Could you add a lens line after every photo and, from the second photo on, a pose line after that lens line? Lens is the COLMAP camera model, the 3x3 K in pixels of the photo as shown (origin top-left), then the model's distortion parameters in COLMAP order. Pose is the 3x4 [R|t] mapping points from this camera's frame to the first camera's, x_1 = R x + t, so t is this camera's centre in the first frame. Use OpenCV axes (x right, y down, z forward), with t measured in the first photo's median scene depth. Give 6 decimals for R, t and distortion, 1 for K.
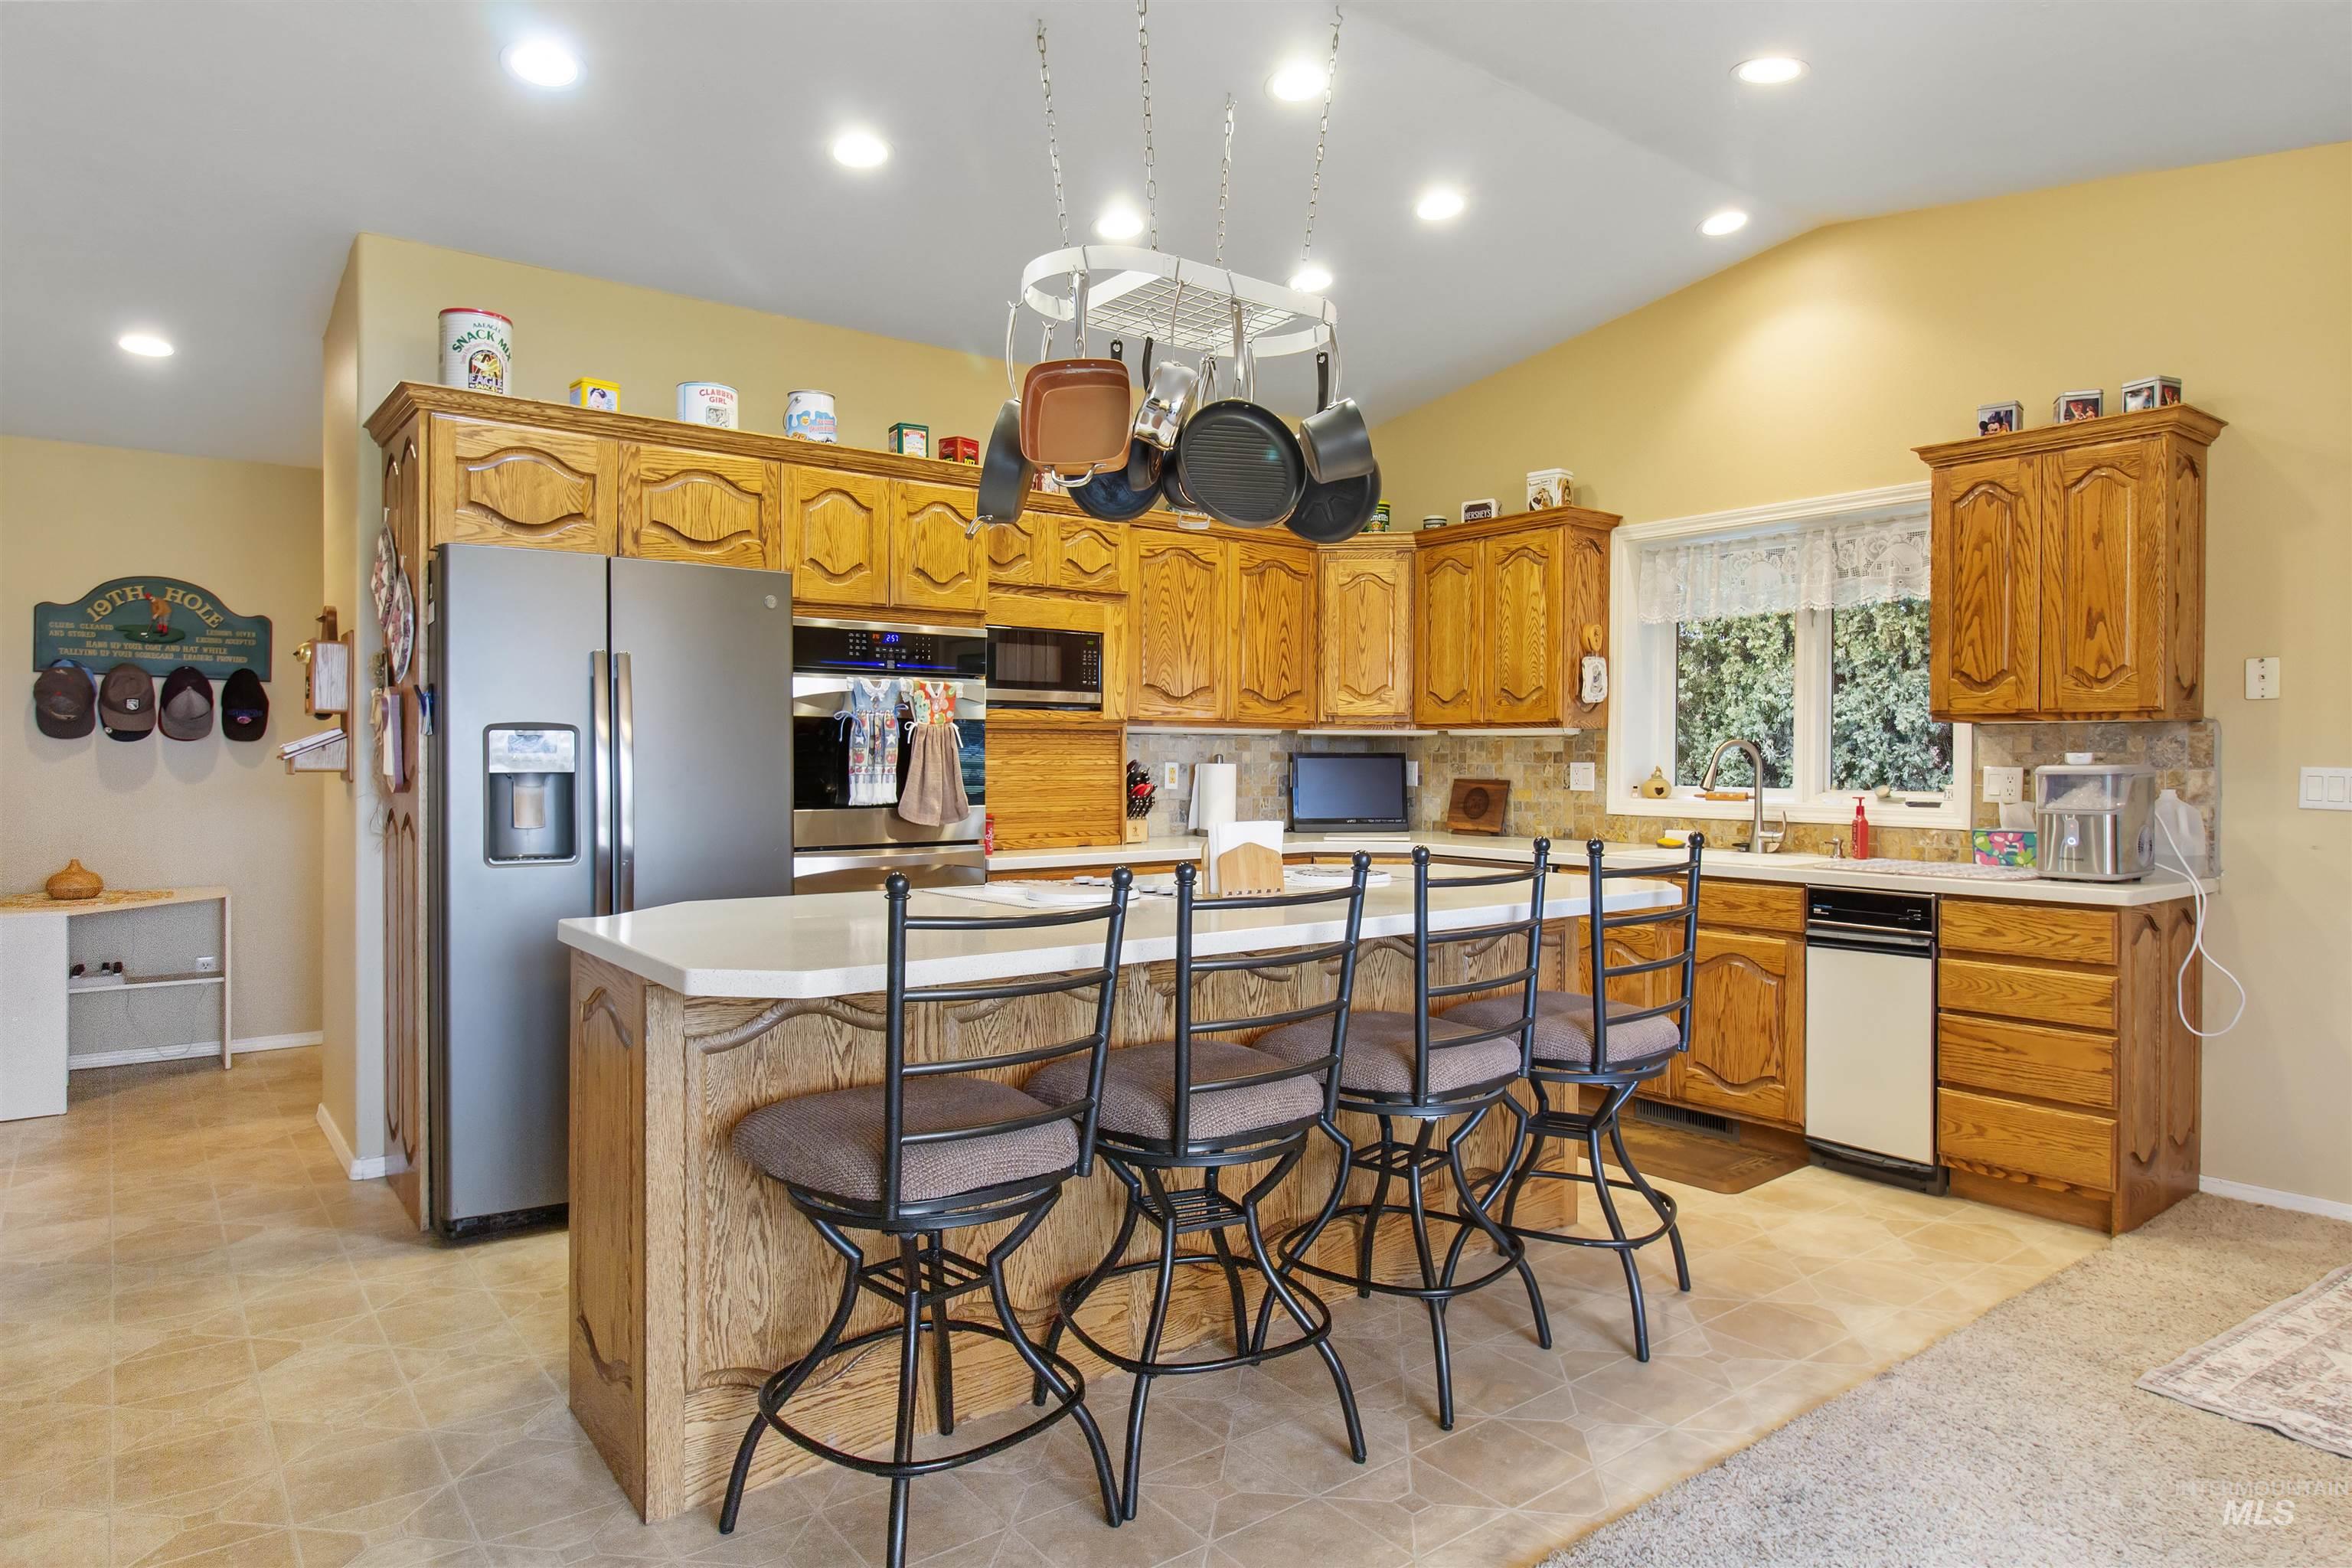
lens RADIAL K [[1395.1, 0, 1216.8], [0, 1395.1, 774.2], [0, 0, 1]] dist [0.006870, 0.003722]
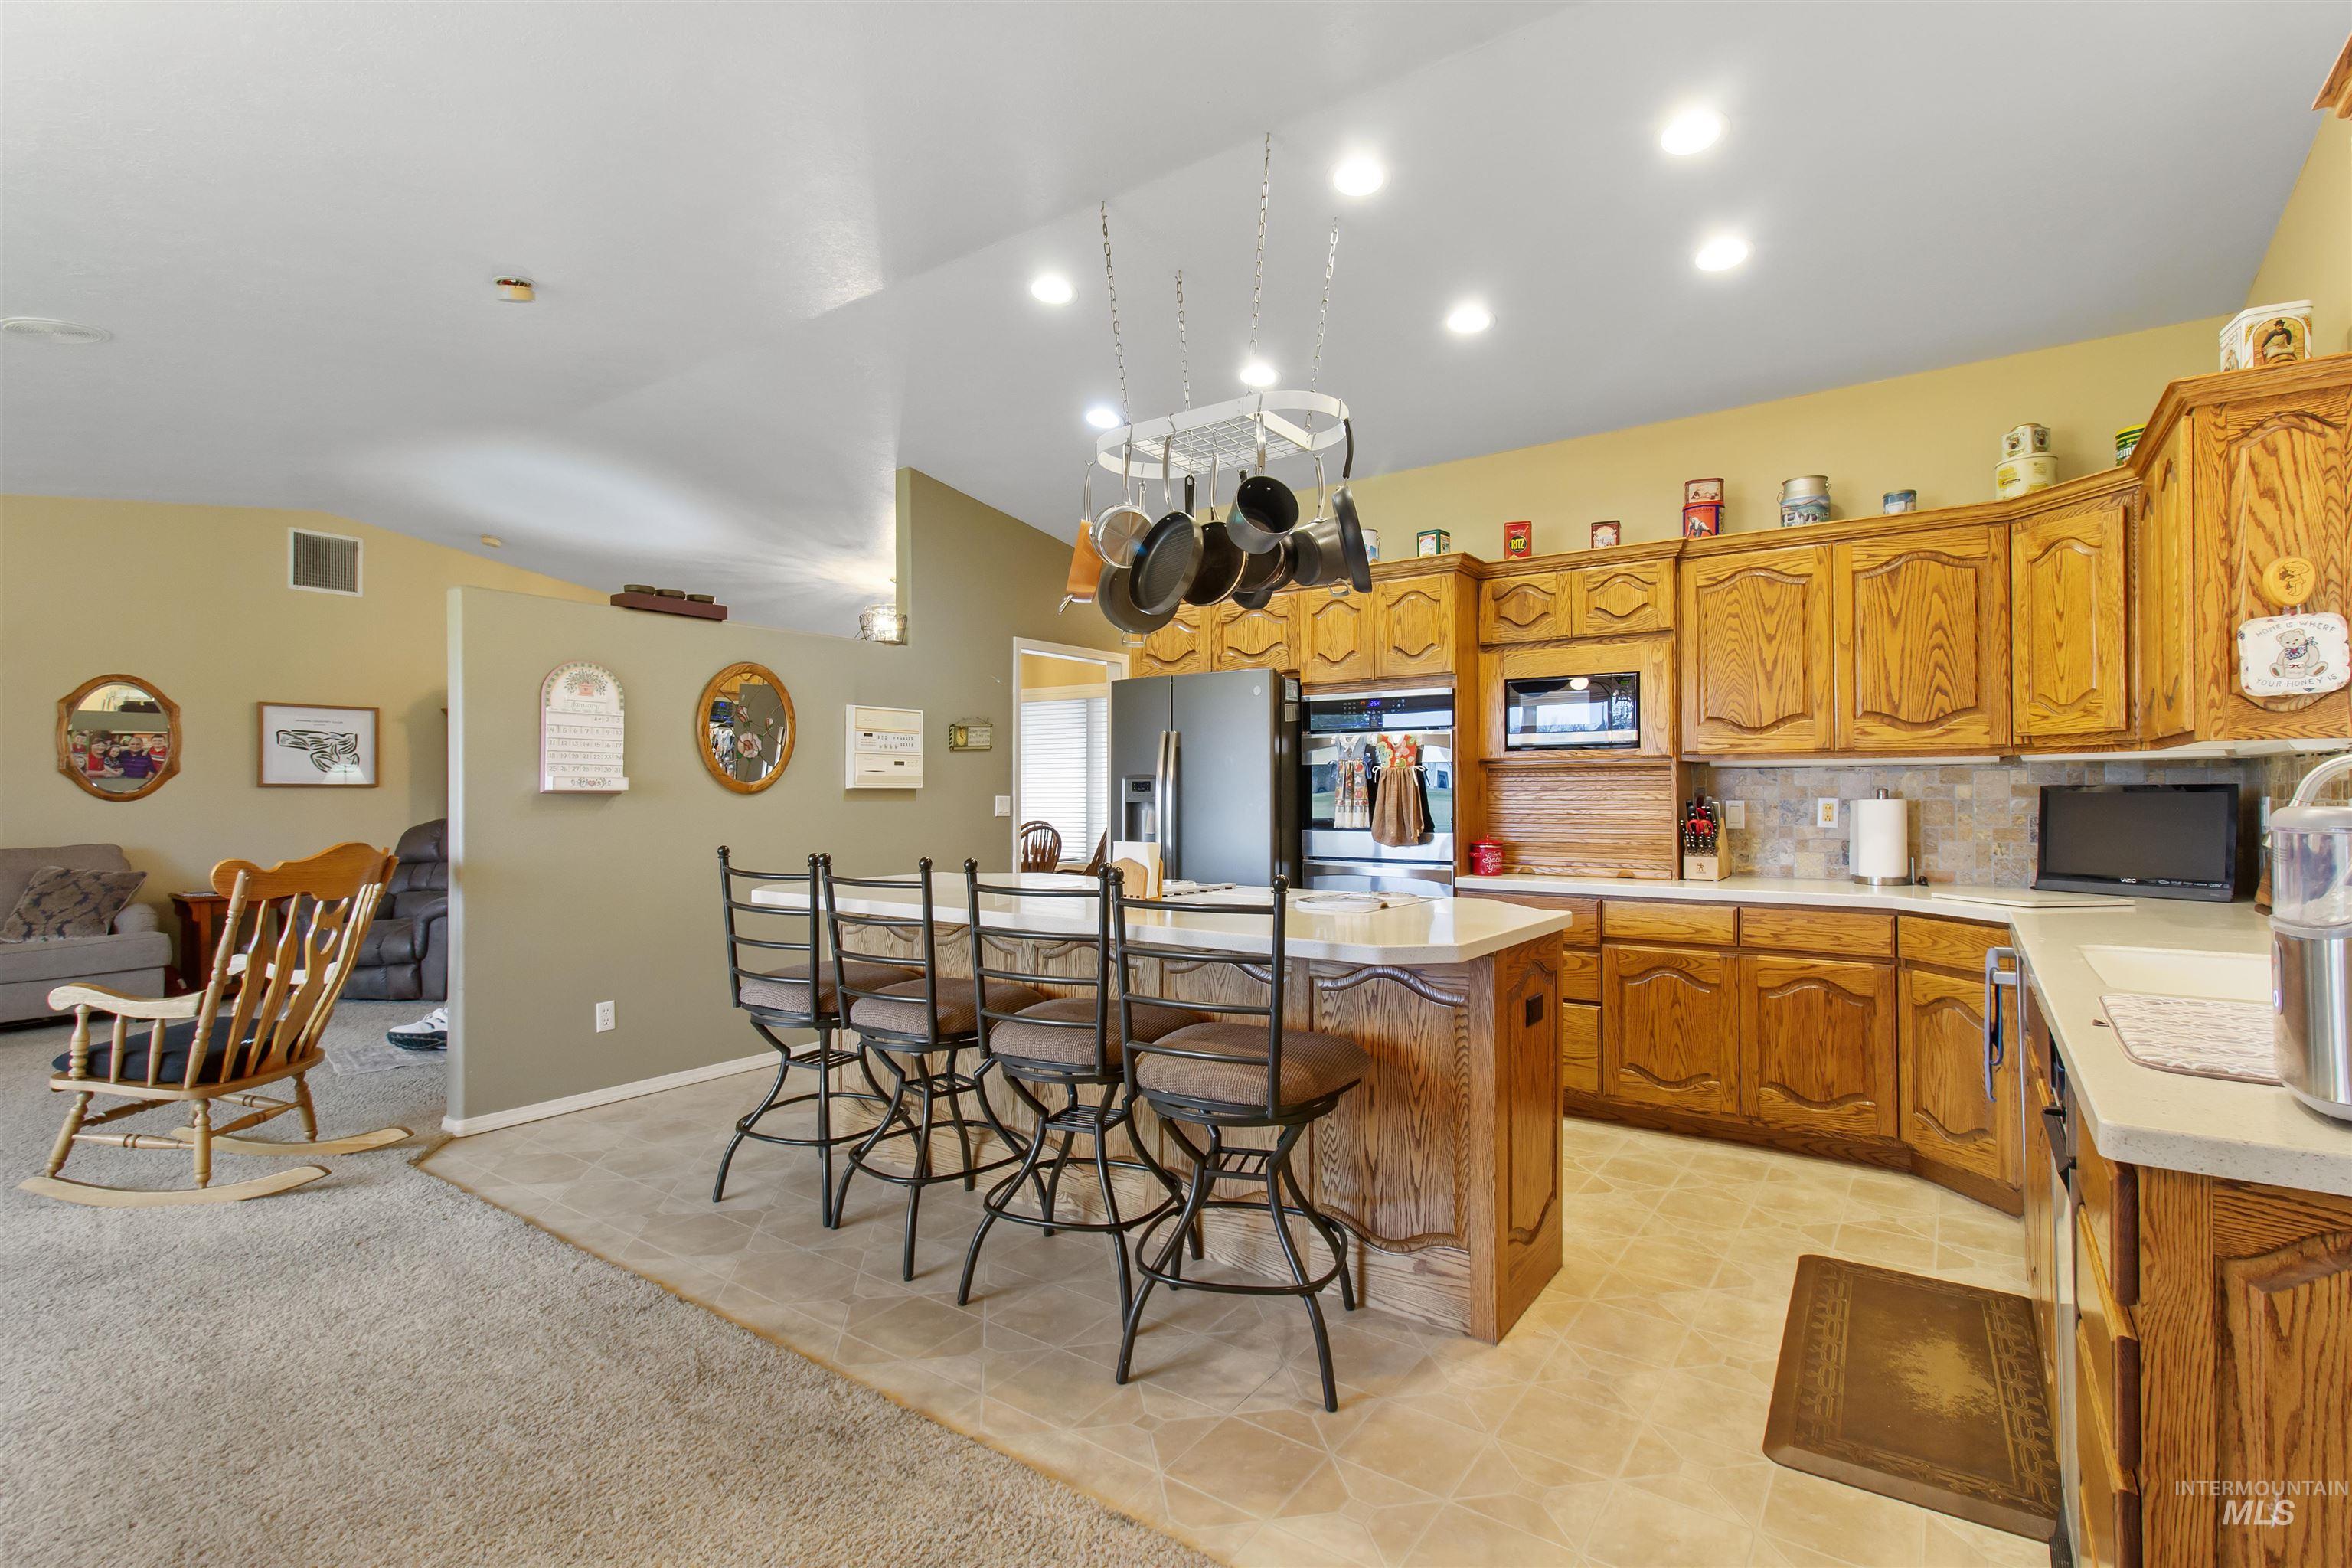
lens RADIAL K [[1099.4, 0, 1149.4], [0, 1099.4, 776.0], [0, 0, 1]] dist [0.014545, -0.000535]
pose [[0.266495, -0.017244, -0.963682, 0.908314], [-0.010168, 0.999734, -0.020701, -0.006071], [0.963783, 0.015315, 0.266248, 0.661780]]
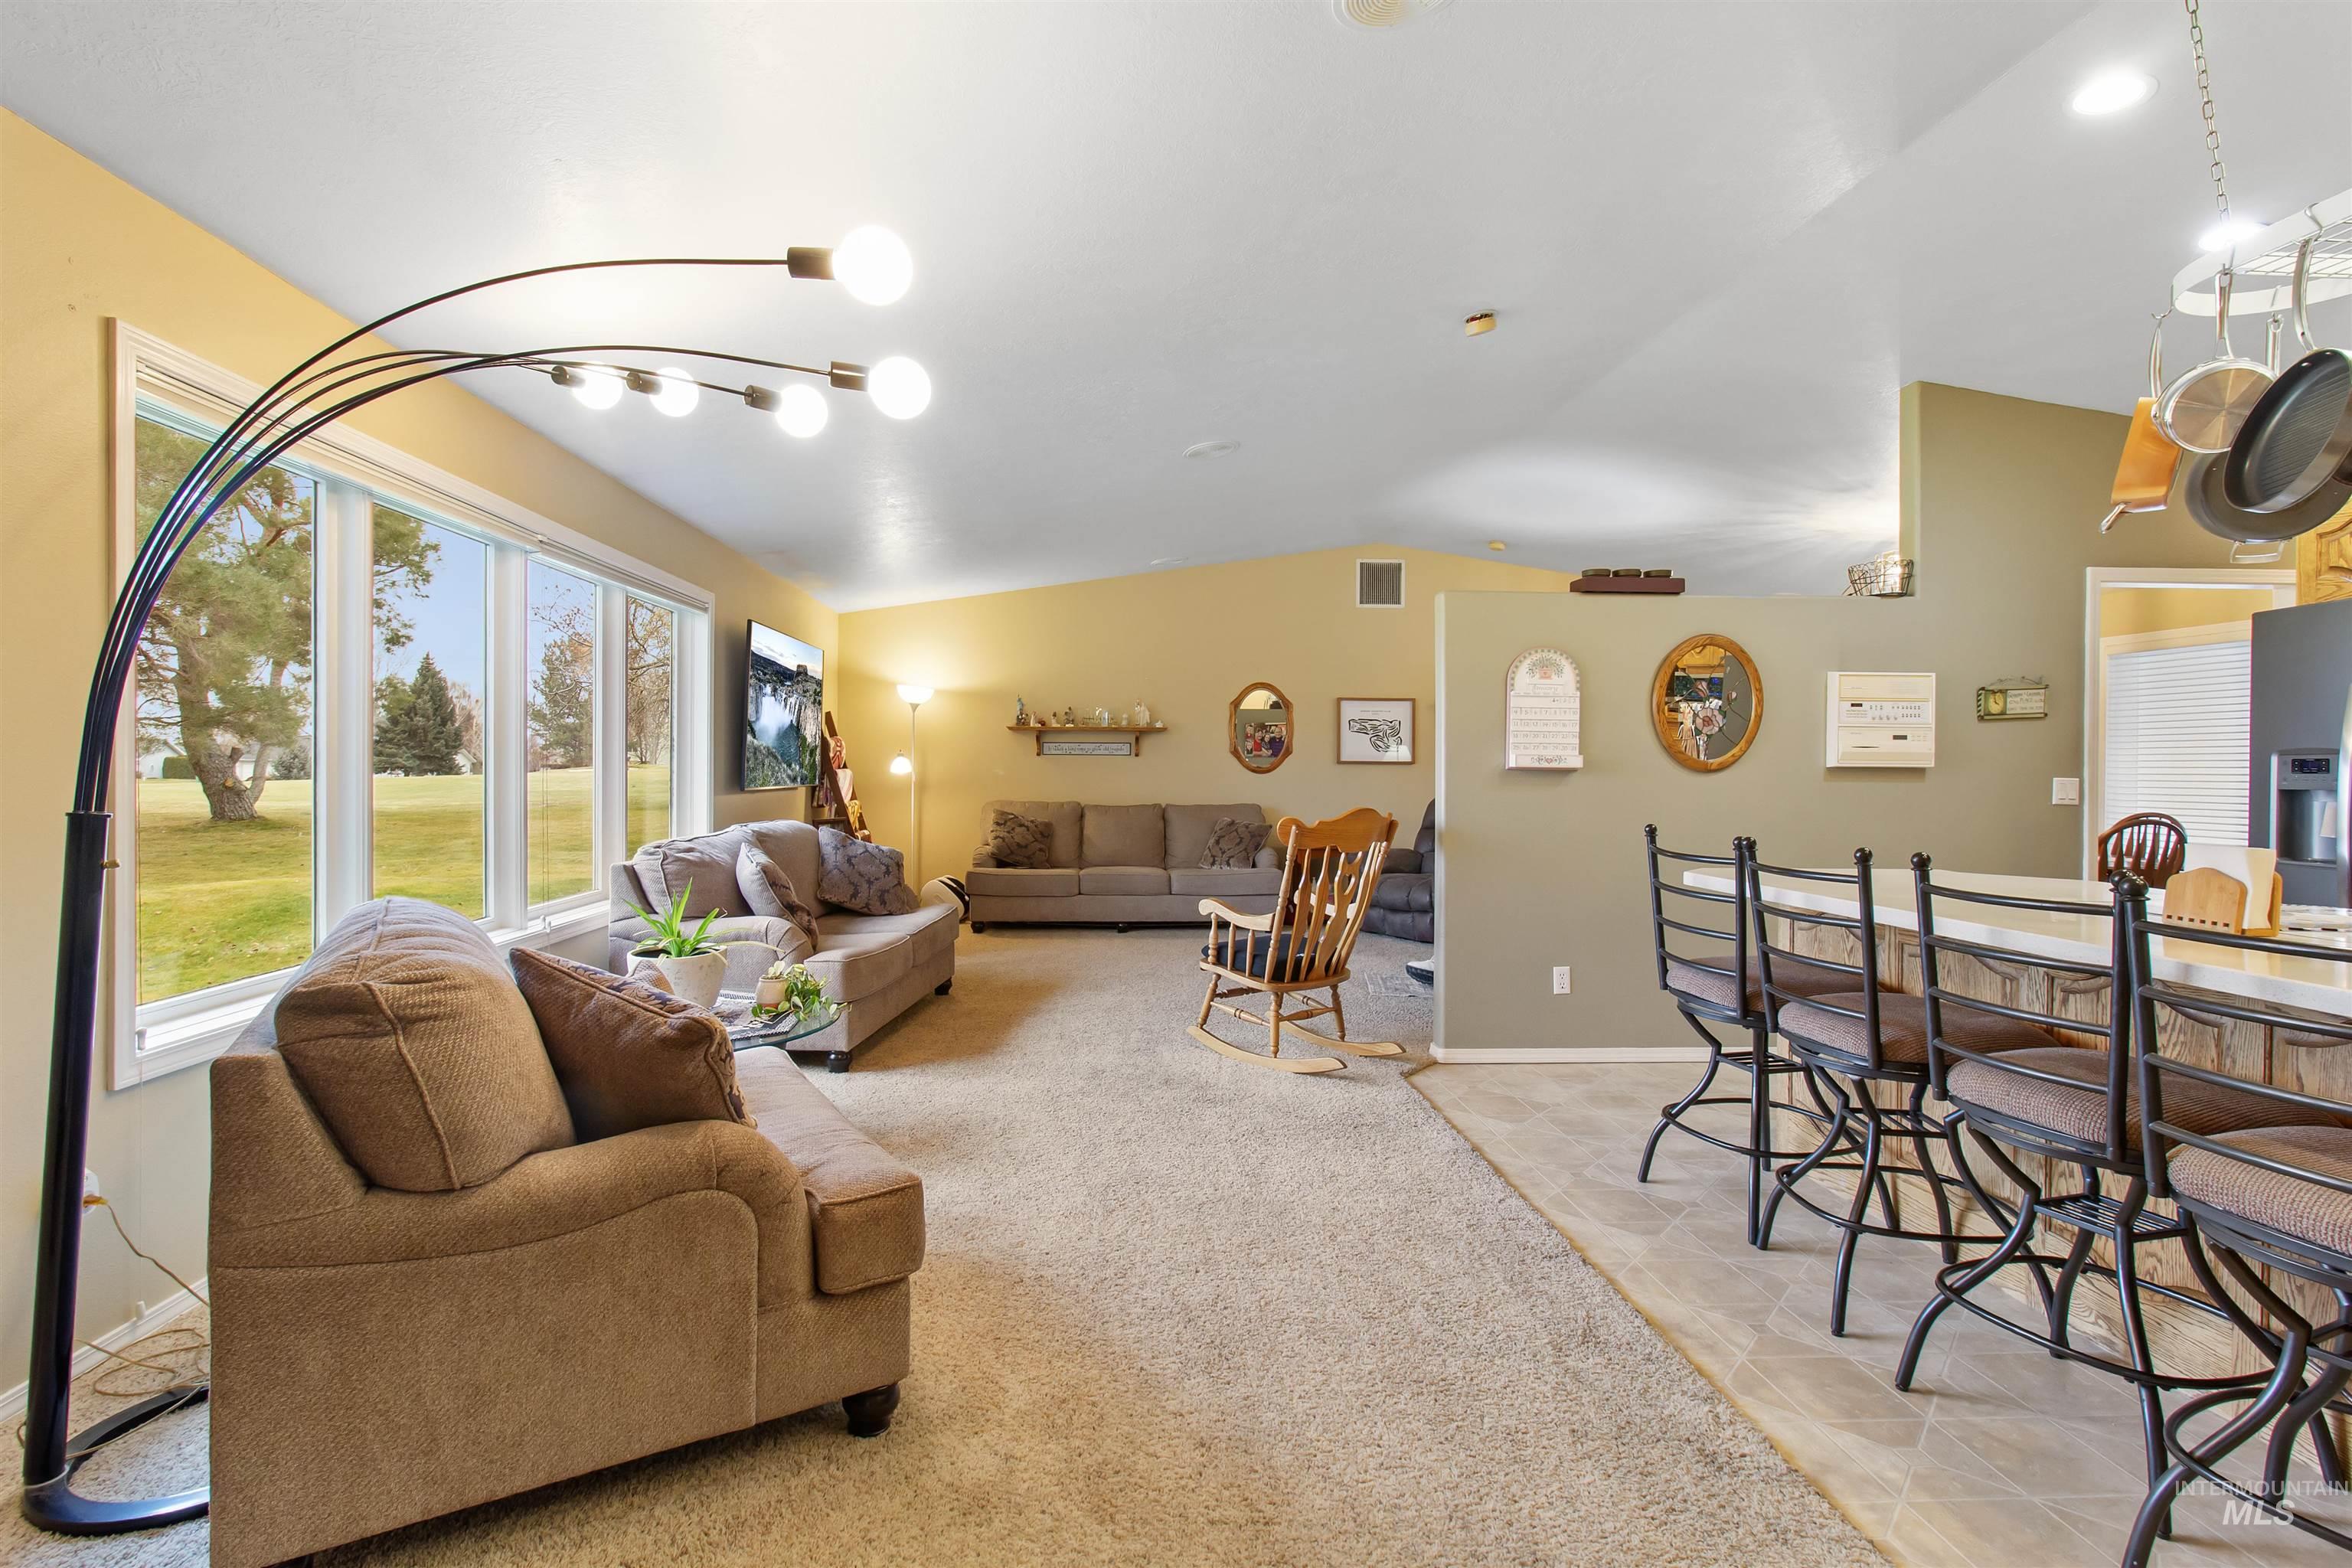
lens RADIAL K [[1099.4, 0, 1155.3], [0, 1099.4, 764.3], [0, 0, 1]] dist [0.014545, -0.000535]
pose [[-0.574646, -0.008707, -0.818356, 0.903513], [-0.018184, 0.999832, 0.002131, -0.007151], [0.818200, 0.016105, -0.574708, 0.754874]]
